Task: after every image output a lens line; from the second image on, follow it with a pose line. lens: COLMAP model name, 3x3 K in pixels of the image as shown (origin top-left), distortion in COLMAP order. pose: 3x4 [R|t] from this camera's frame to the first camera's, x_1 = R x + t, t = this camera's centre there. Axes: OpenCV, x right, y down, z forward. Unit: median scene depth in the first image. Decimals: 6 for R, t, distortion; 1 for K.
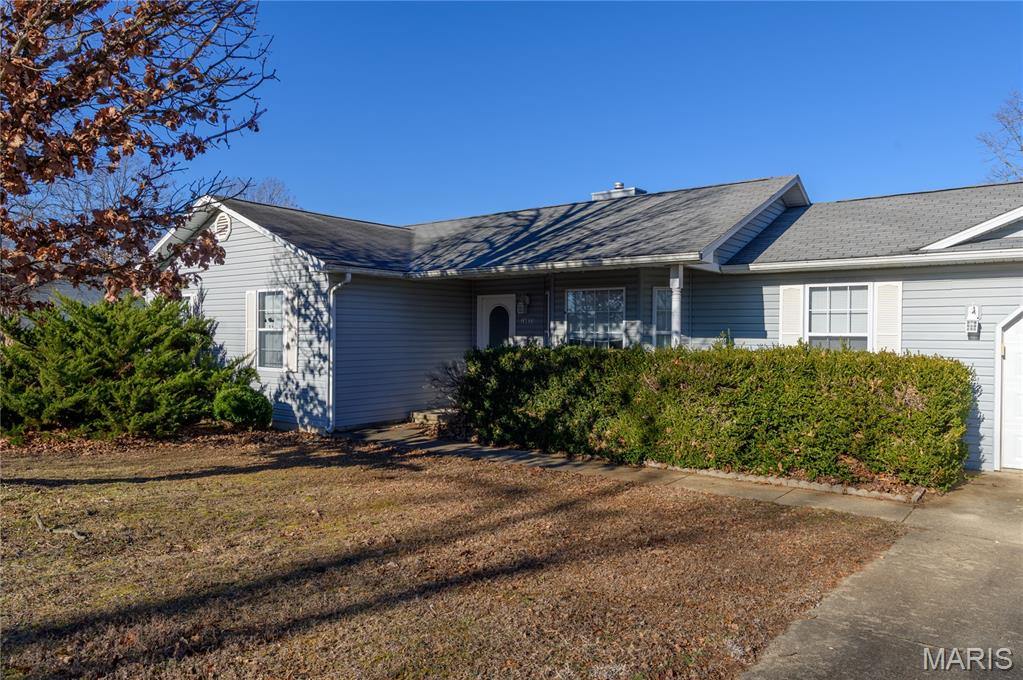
lens RADIAL K [[695.4, 0, 511.5], [0, 695.4, 340.0], [0, 0, 1]] dist [0.000575, 0.002678]
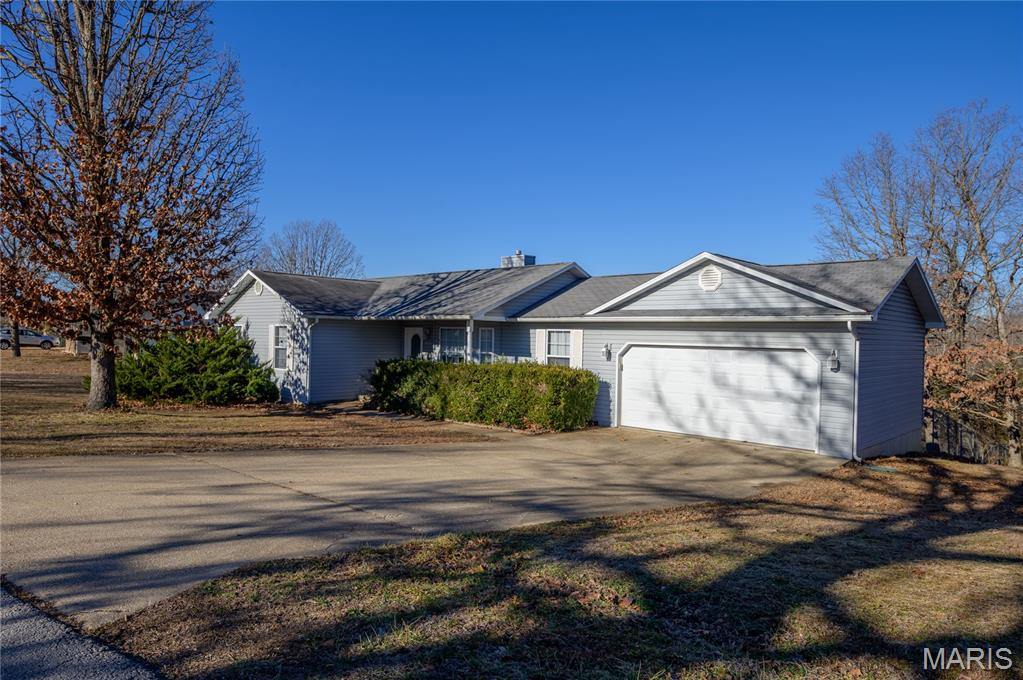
lens RADIAL K [[606.9, 0, 472.3], [0, 606.9, 339.5], [0, 0, 1]] dist [0.041512, -0.000362]
pose [[0.993232, 0.012017, -0.115521, 0.356646], [-0.013009, 0.999885, -0.007841, -0.031223], [0.115413, 0.009290, 0.993274, -0.554443]]
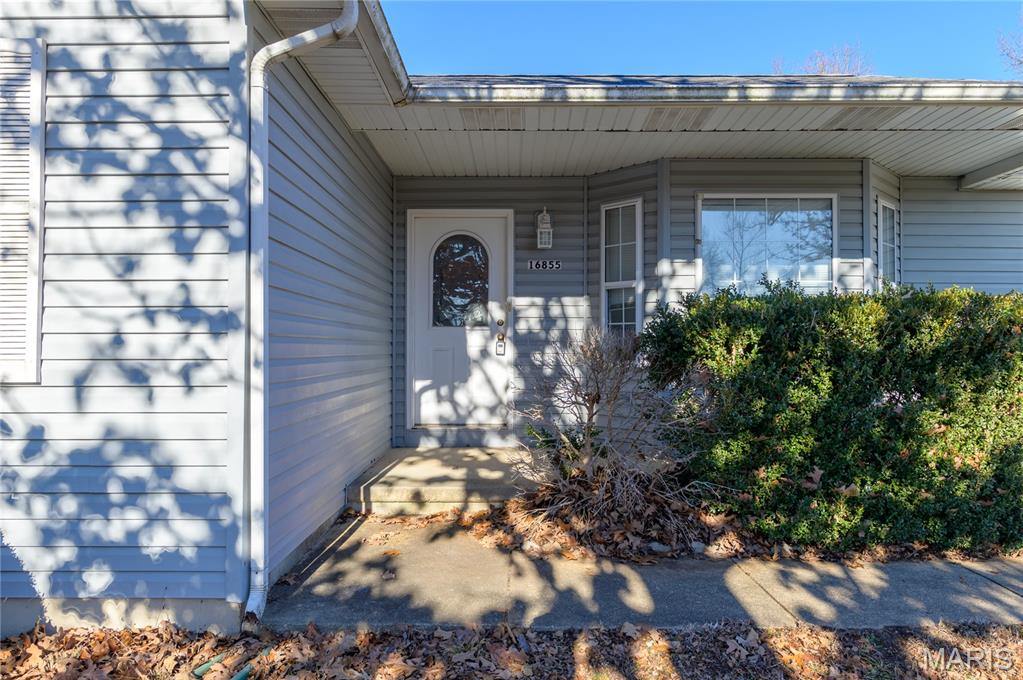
lens RADIAL K [[695.4, 0, 511.5], [0, 695.4, 340.0], [0, 0, 1]] dist [0.000575, 0.002678]
pose [[0.790140, 0.002294, 0.612922, -0.338225], [0.012737, 0.999716, -0.020162, 0.039052], [-0.612794, 0.023738, 0.789886, 0.733837]]
